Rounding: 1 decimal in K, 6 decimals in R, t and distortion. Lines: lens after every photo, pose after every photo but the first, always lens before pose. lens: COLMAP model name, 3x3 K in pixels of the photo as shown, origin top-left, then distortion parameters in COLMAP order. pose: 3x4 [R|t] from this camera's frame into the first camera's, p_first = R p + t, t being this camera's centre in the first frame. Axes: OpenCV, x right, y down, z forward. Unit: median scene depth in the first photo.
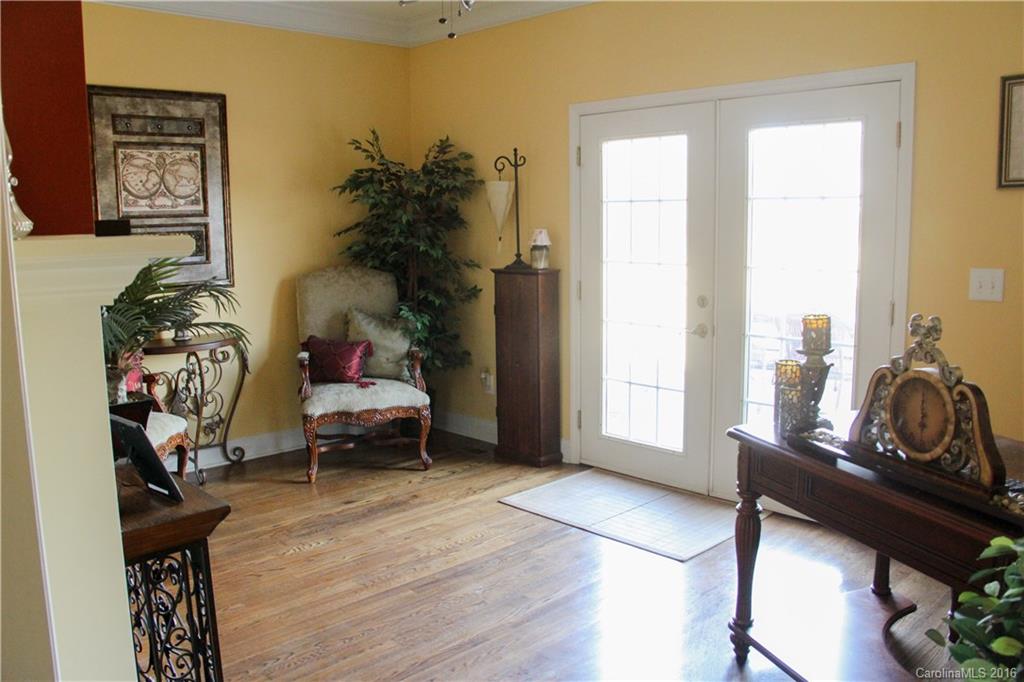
lens RADIAL K [[845.3, 0, 514.8], [0, 845.3, 339.4], [0, 0, 1]] dist [-0.163927, 0.106915]
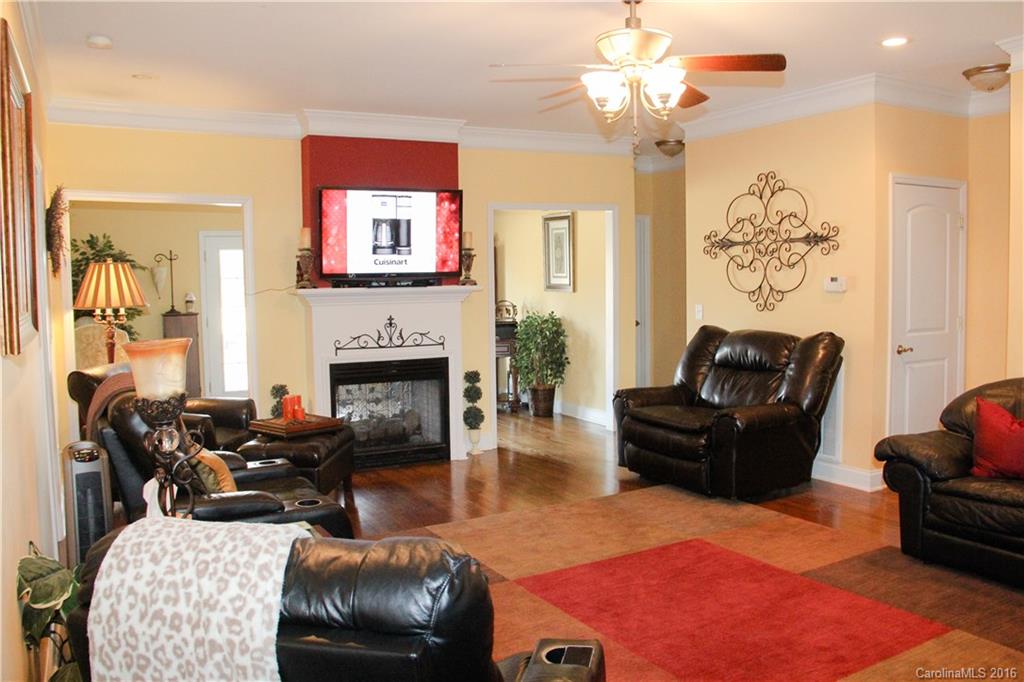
lens RADIAL K [[845.3, 0, 512.1], [0, 845.3, 341.1], [0, 0, 1]] dist [-0.163927, 0.106915]
pose [[0.243285, -0.055609, 0.968360, -1.661822], [0.145894, 0.989095, 0.020146, 0.054076], [-0.958920, 0.136377, 0.248745, -0.194509]]
